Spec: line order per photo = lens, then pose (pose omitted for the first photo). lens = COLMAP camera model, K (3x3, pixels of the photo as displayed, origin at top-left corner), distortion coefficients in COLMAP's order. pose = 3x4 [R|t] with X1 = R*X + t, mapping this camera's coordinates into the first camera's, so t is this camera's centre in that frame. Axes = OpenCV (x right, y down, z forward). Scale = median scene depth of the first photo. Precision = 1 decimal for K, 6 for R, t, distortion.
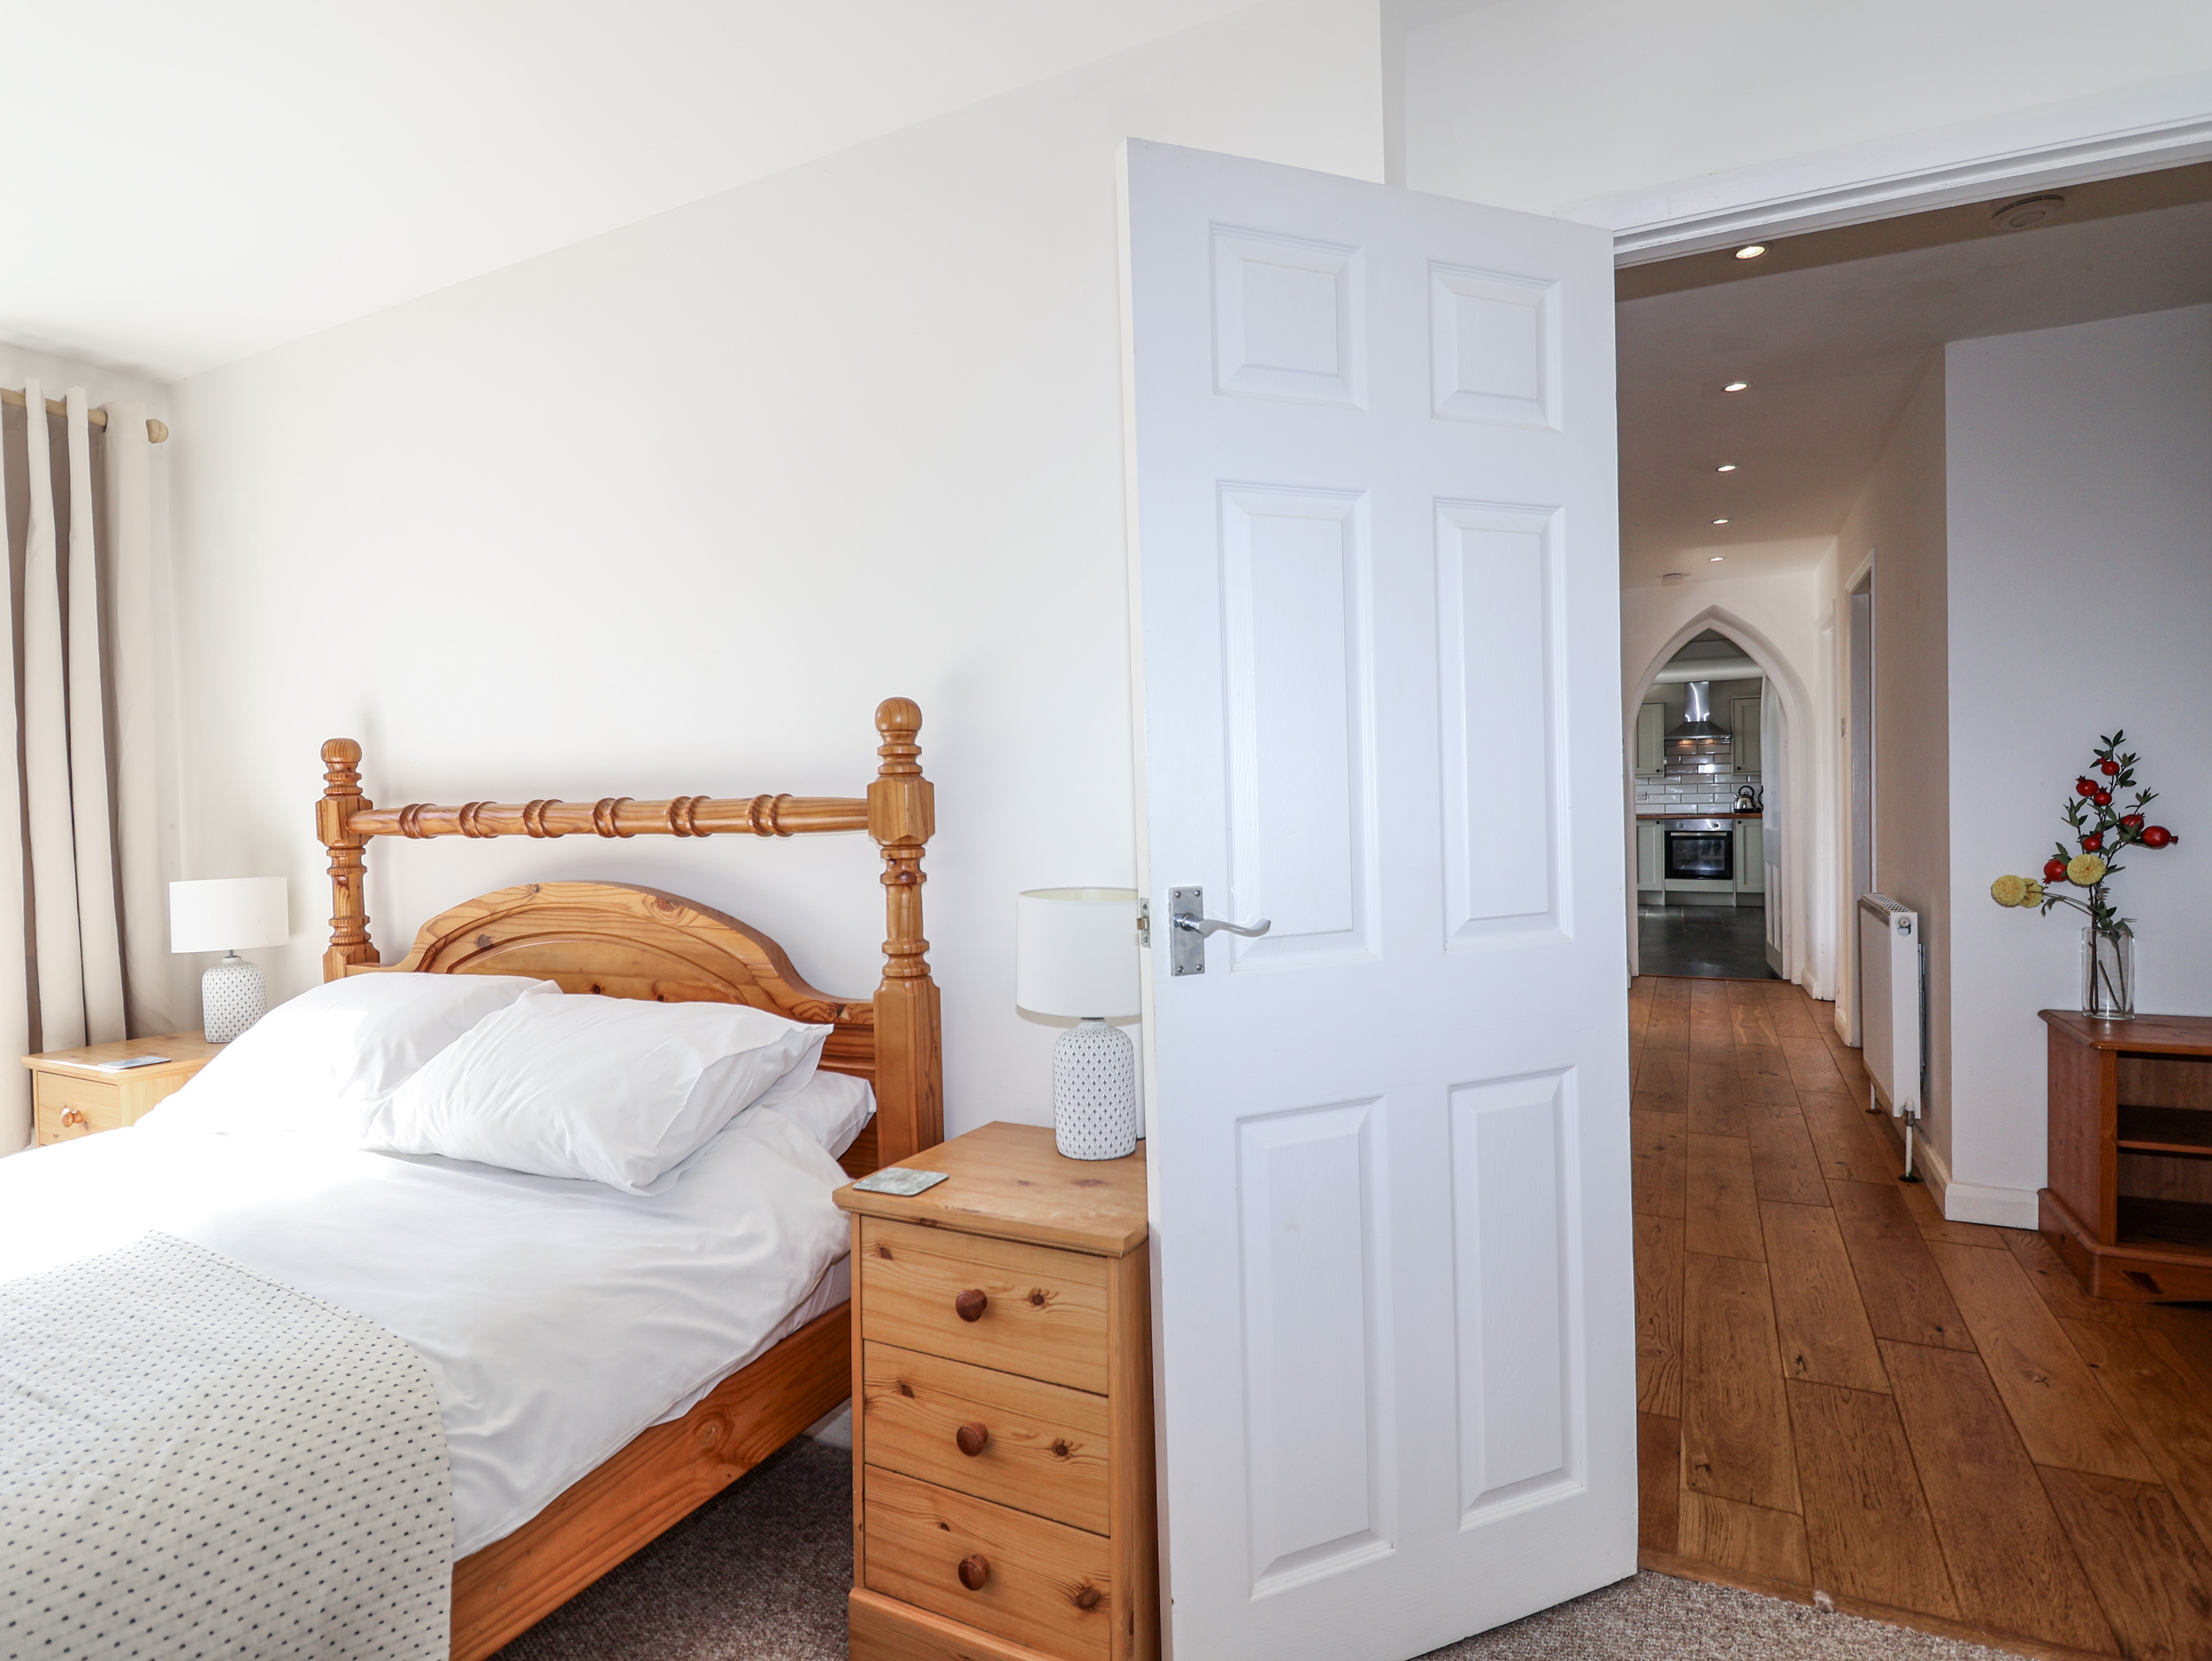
lens RADIAL K [[1150.4, 0, 1106.0], [0, 1150.4, 830.5], [0, 0, 1]] dist [0.004287, -0.016626]
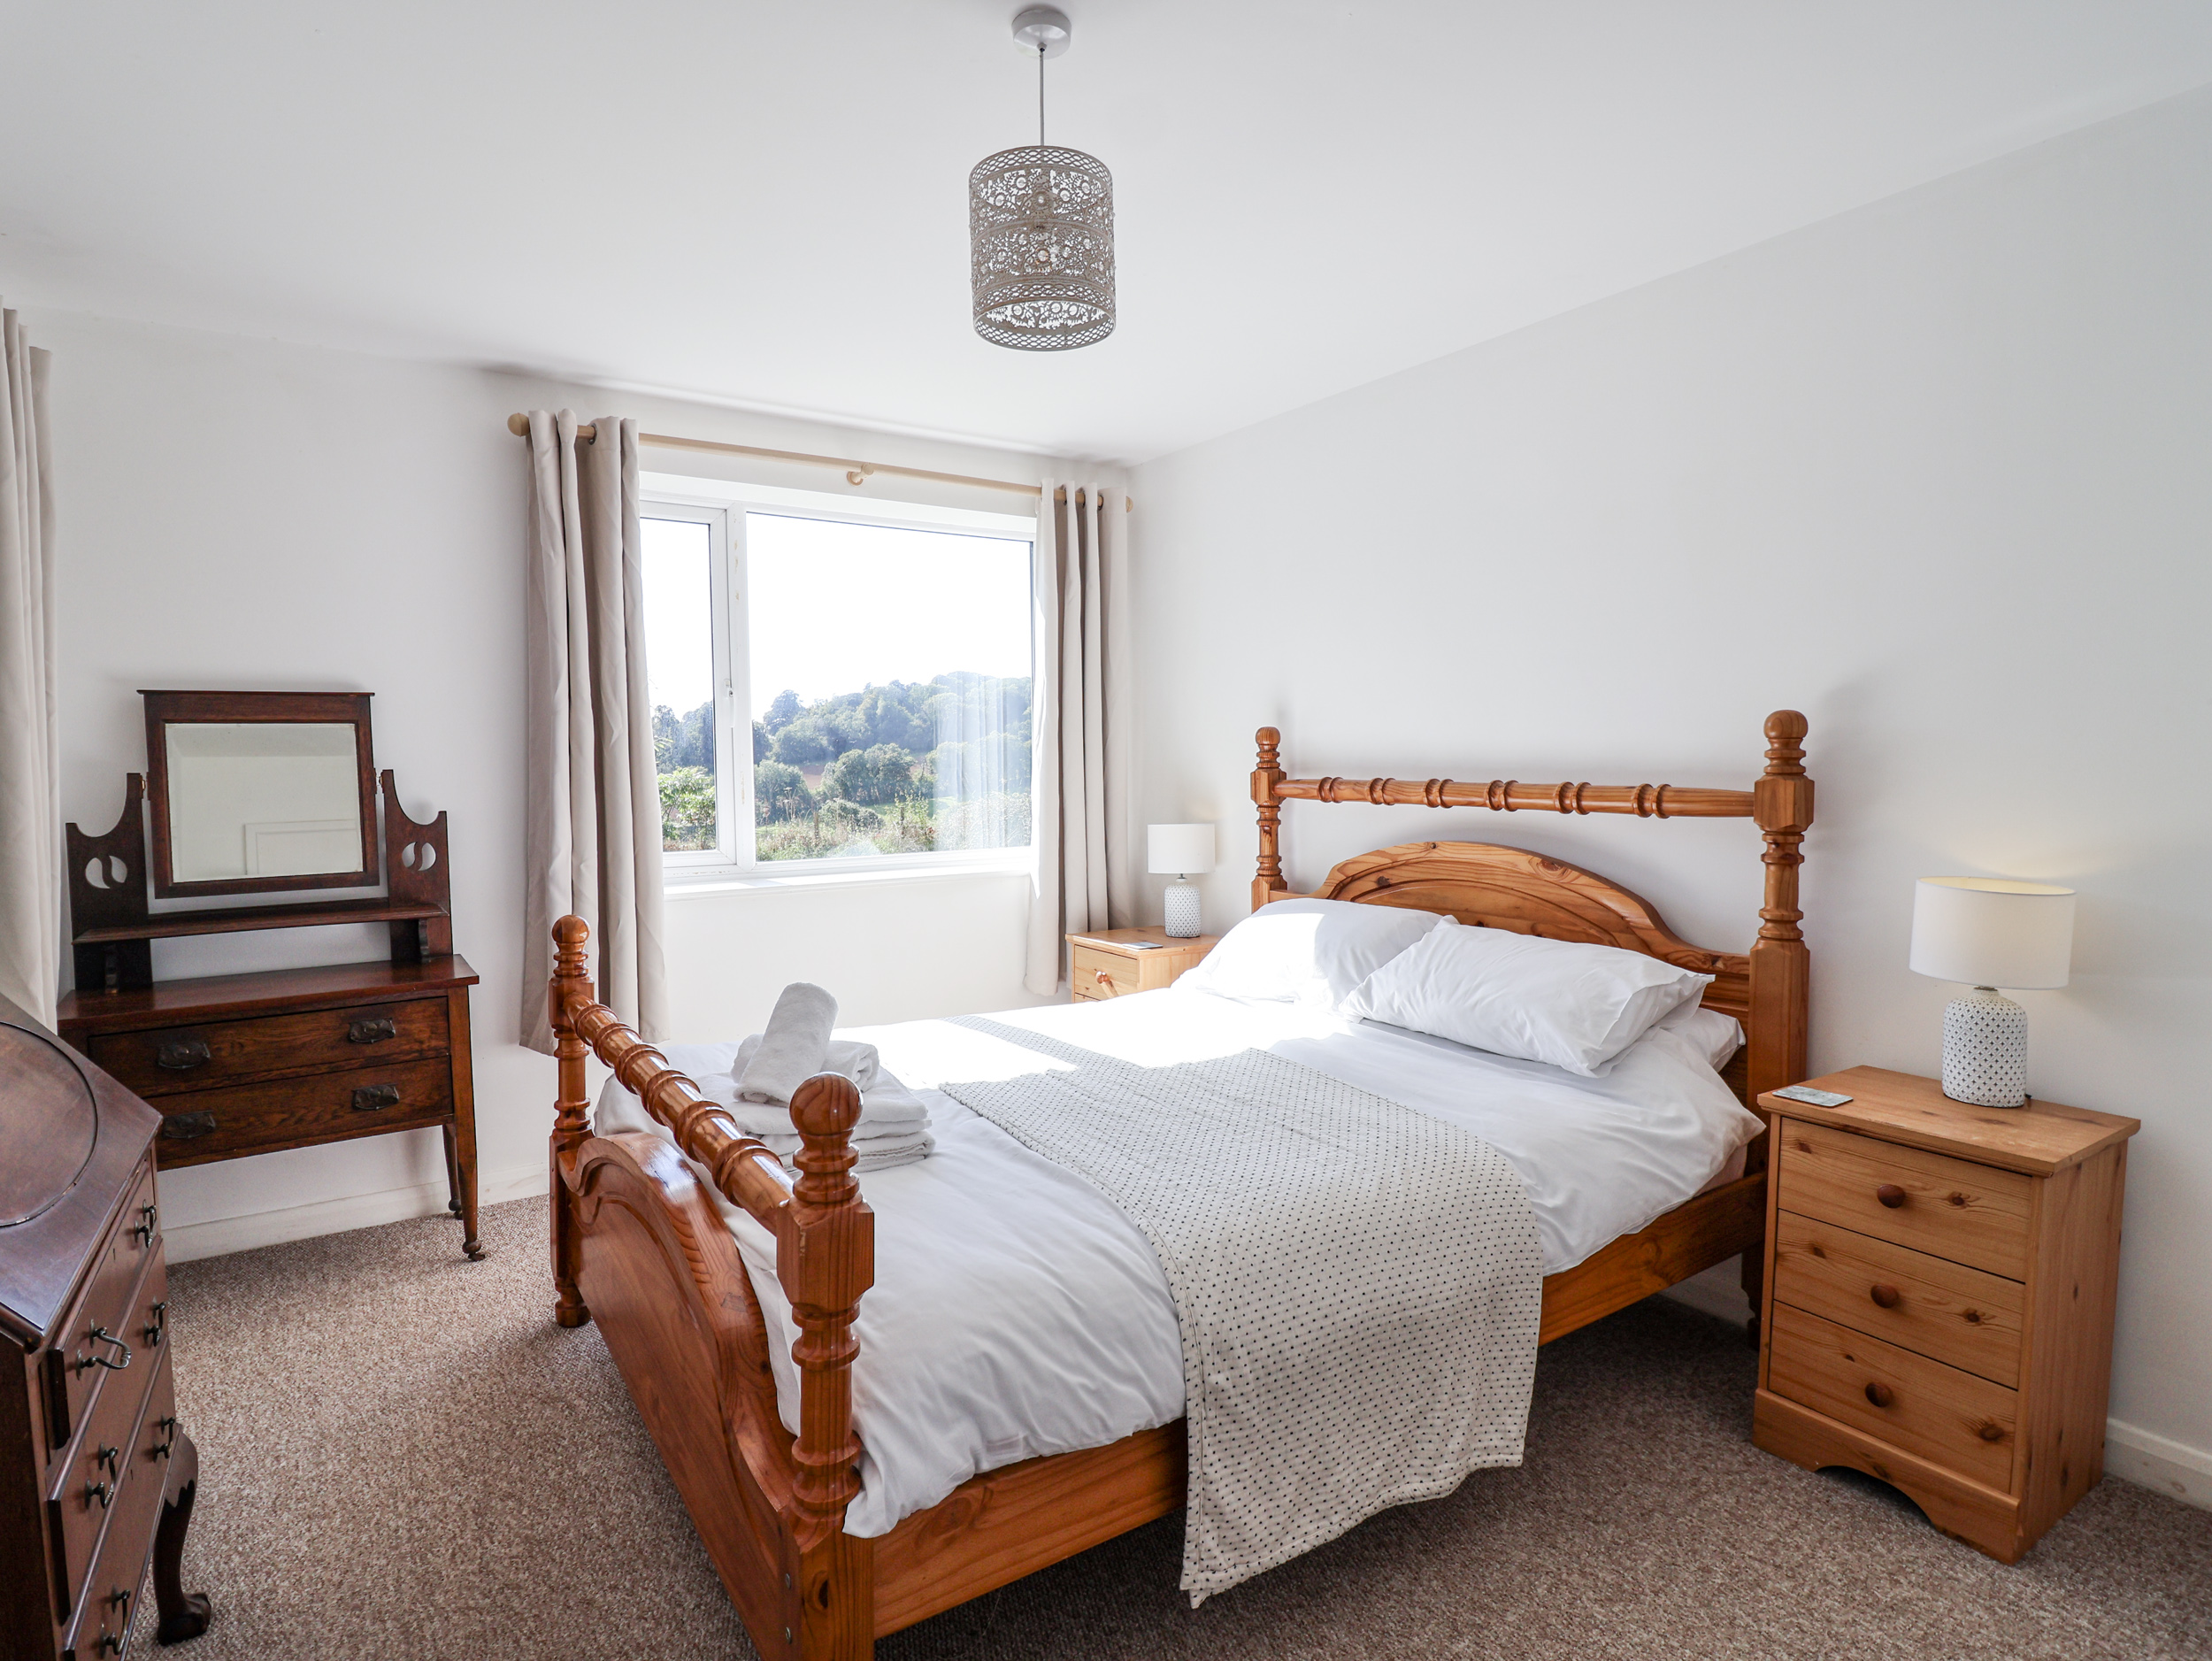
lens RADIAL K [[1150.4, 0, 1106.0], [0, 1150.4, 830.5], [0, 0, 1]] dist [0.004287, -0.016626]
pose [[0.869035, 0.049528, -0.492265, -0.202516], [-0.025038, 0.998104, 0.056219, -0.038962], [0.494116, -0.036531, 0.868628, -0.414846]]
